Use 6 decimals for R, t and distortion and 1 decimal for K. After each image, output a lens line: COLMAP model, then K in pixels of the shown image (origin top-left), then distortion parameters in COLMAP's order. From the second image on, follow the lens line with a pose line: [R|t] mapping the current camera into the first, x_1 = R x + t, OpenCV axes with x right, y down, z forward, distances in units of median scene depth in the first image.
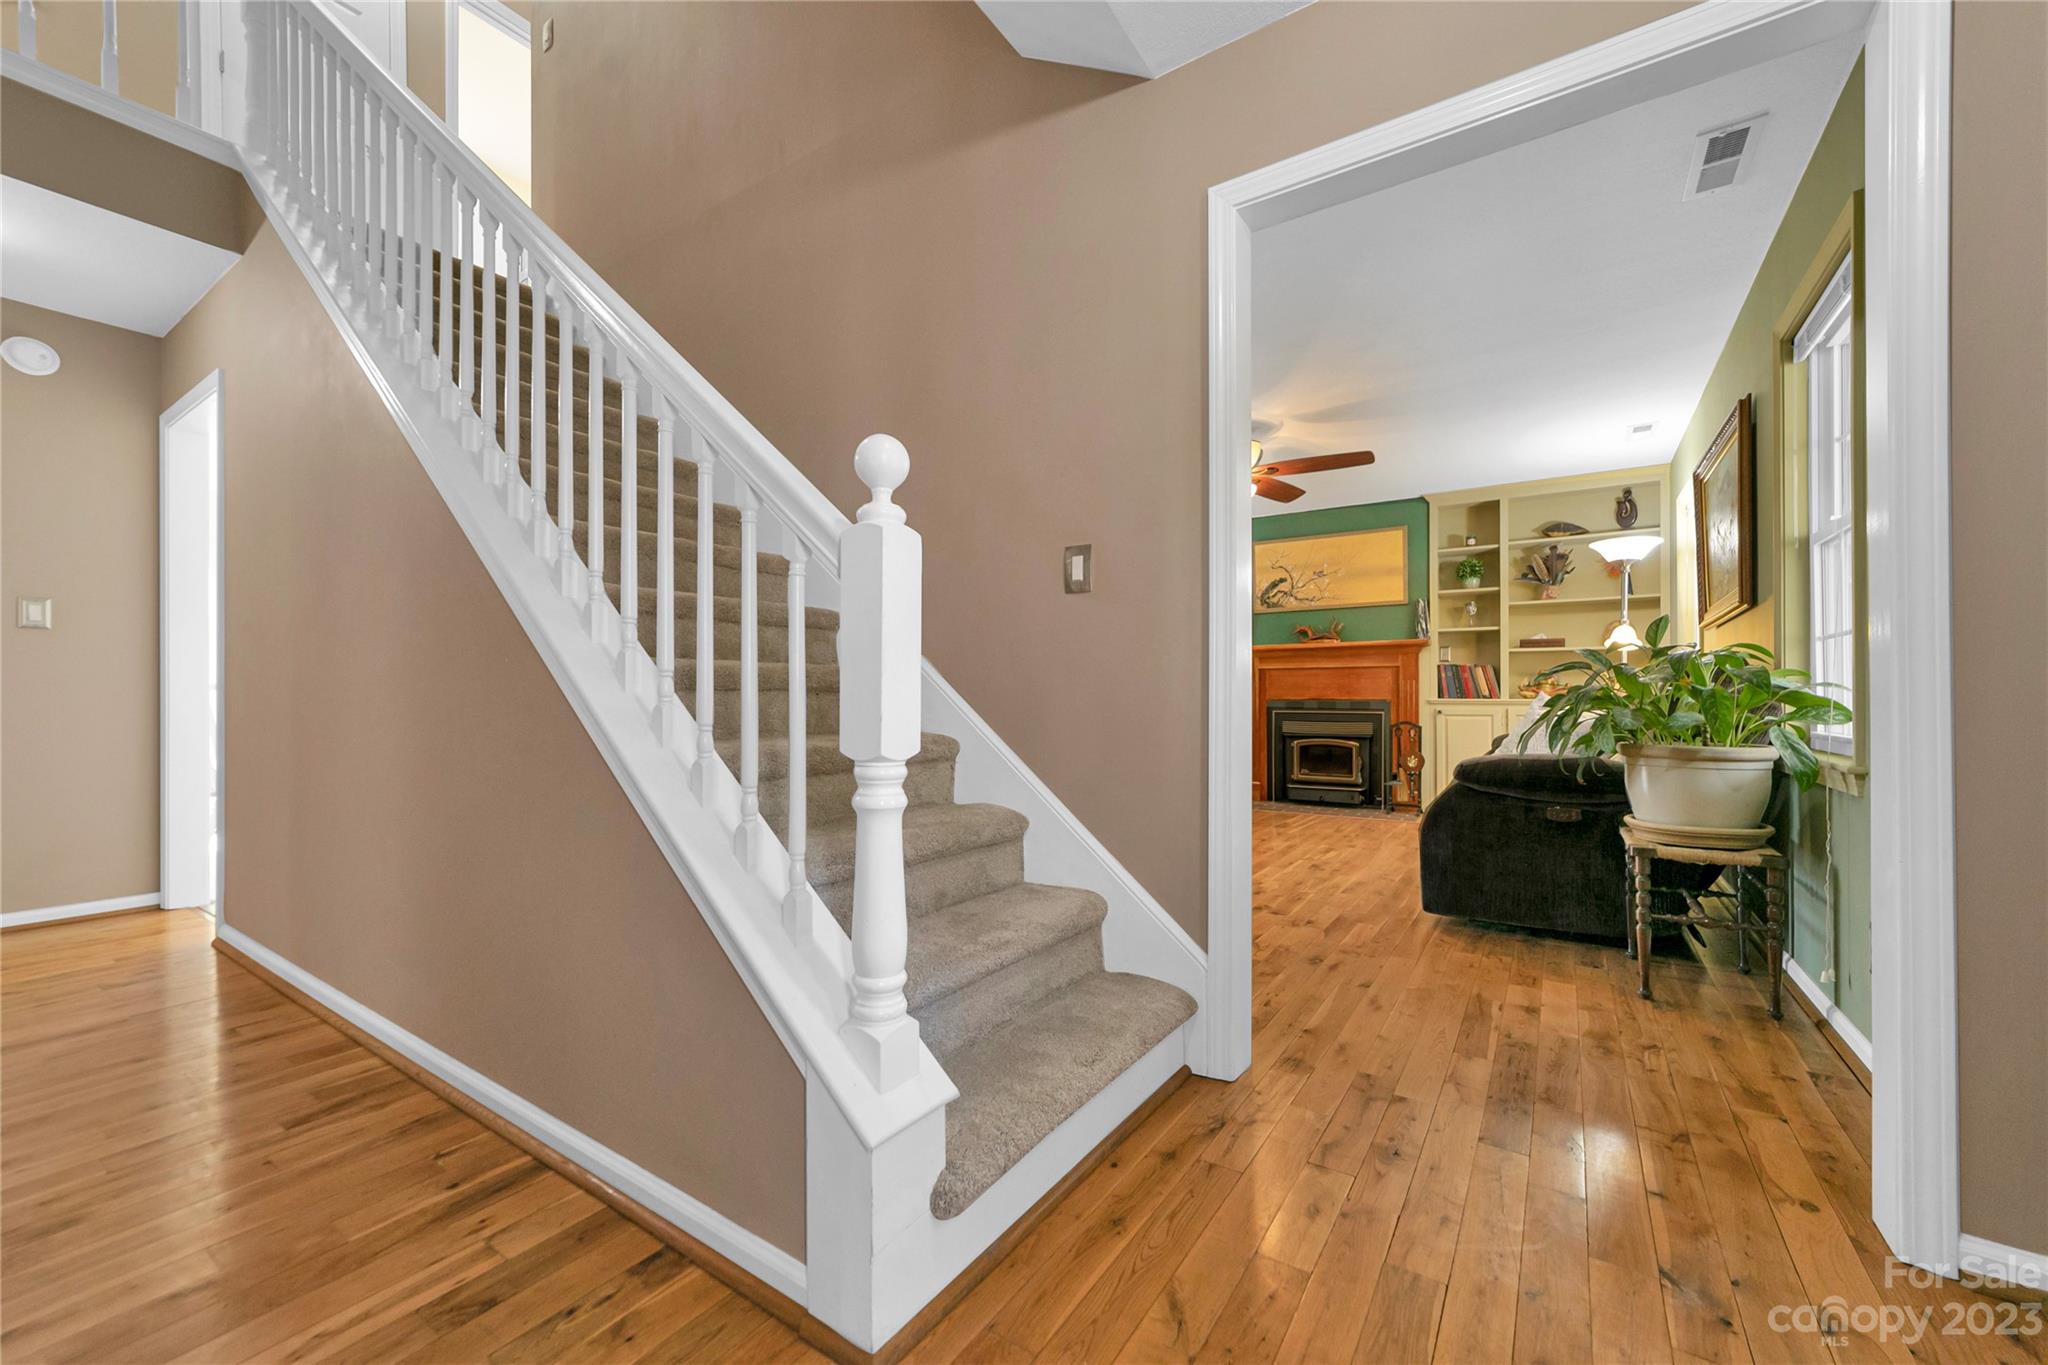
lens RADIAL K [[797.3, 0, 1016.0], [0, 797.3, 700.4], [0, 0, 1]] dist [-0.018704, 0.010963]
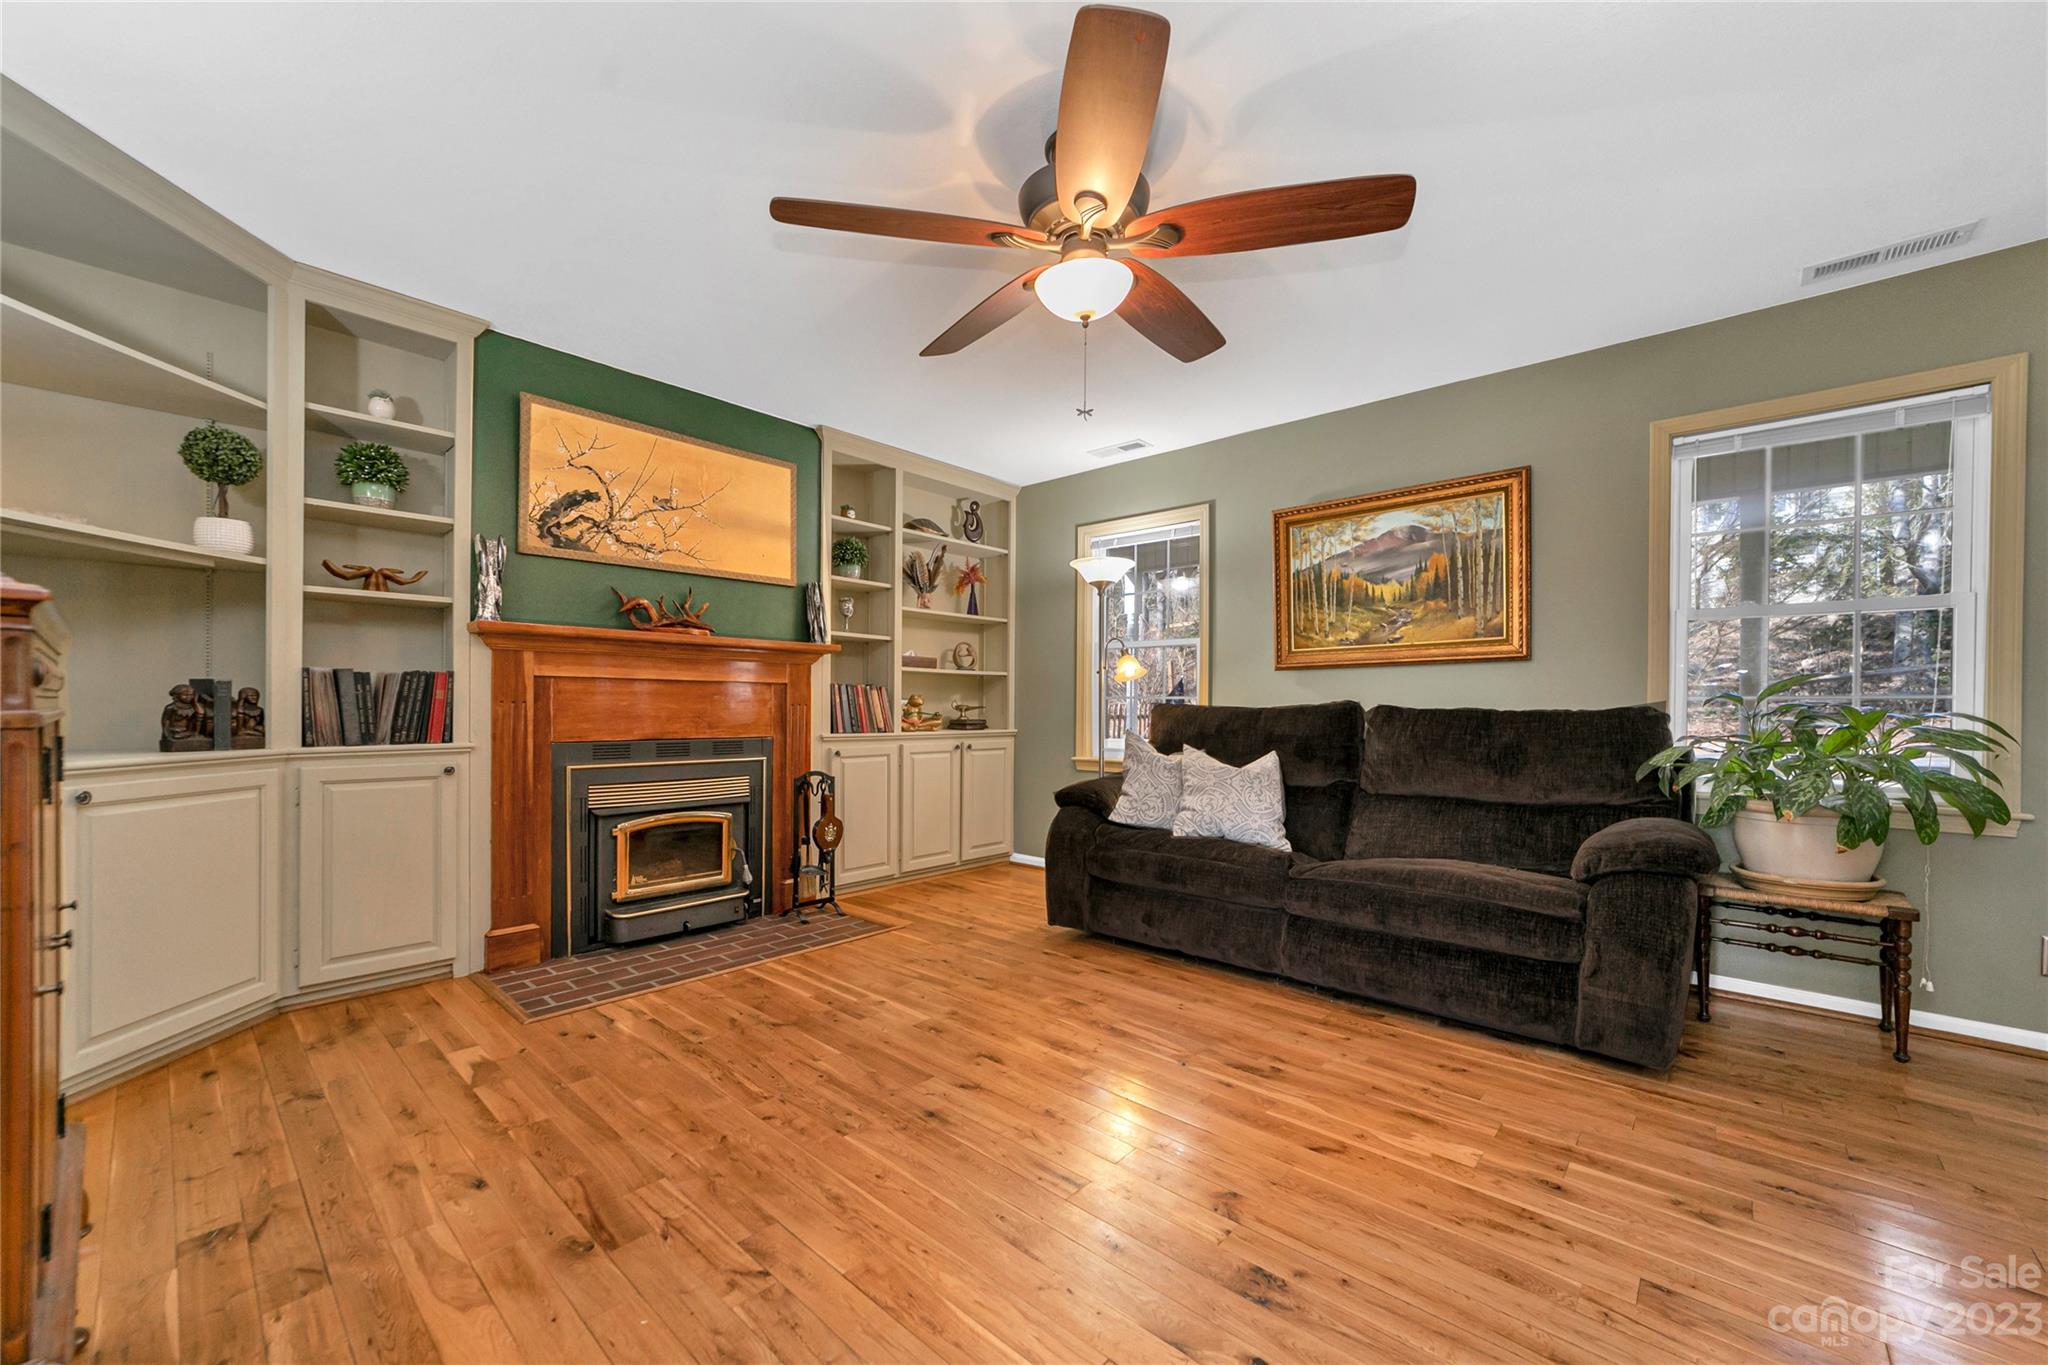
lens RADIAL K [[797.3, 0, 1016.0], [0, 797.3, 700.4], [0, 0, 1]] dist [-0.018704, 0.010963]
pose [[0.143888, 0.014820, 0.989483, -0.118566], [0.003505, 0.999874, -0.015485, -0.019554], [-0.989588, 0.005696, 0.143818, 0.750206]]
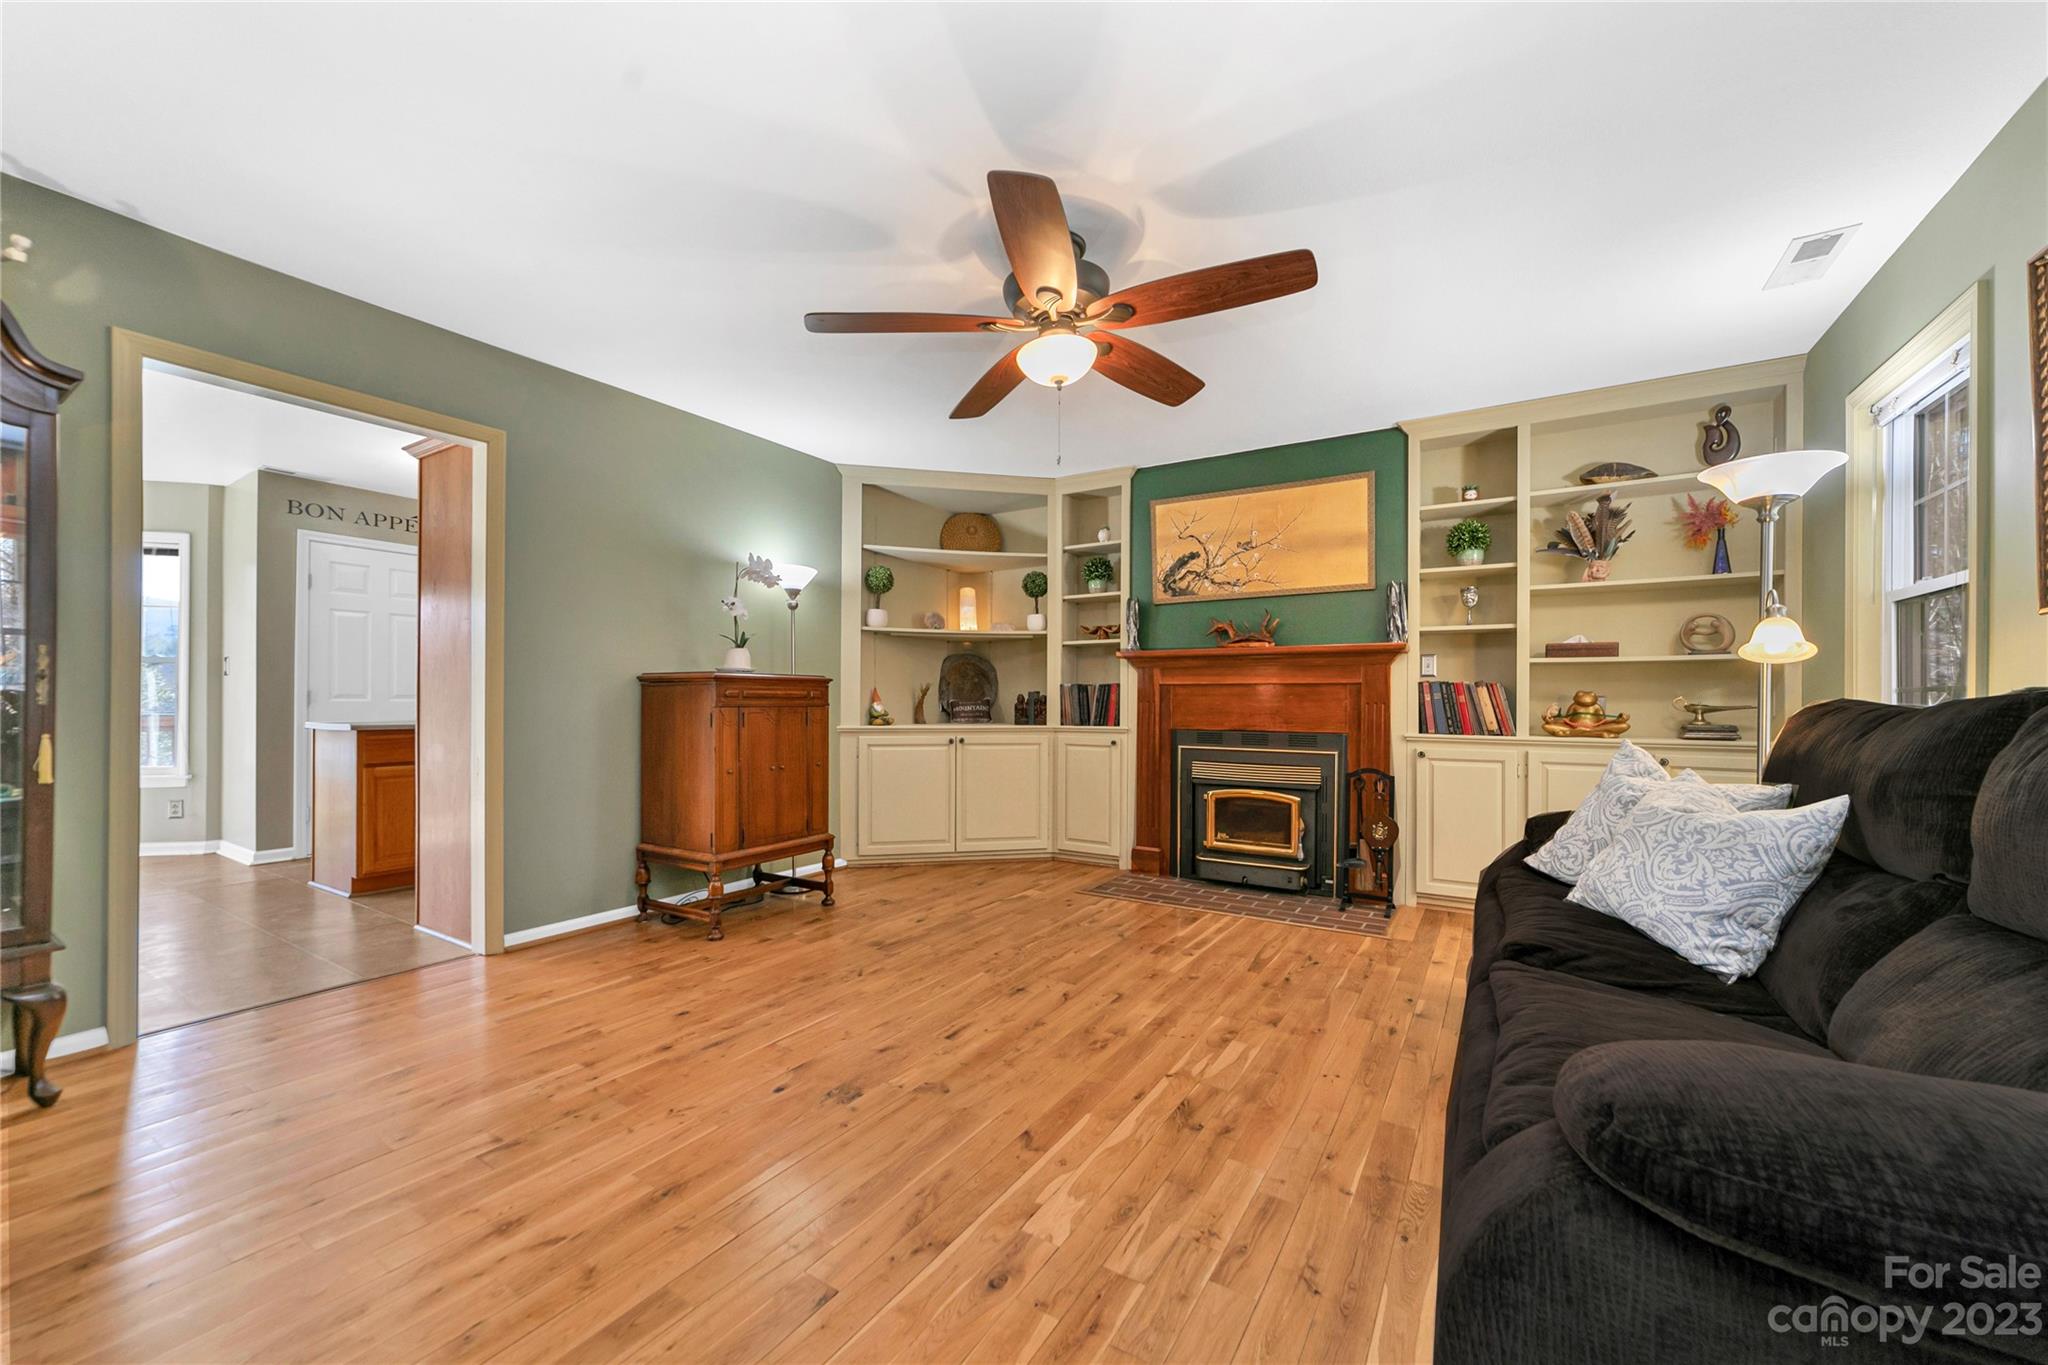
lens RADIAL K [[772.8, 0, 1025.2], [0, 772.8, 701.3], [0, 0, 1]] dist [-0.010177, 0.004487]
pose [[0.998997, 0.011932, 0.043162, 0.181358], [-0.011456, 0.999871, -0.011258, -0.018112], [-0.043291, 0.010752, 0.999005, 0.382347]]
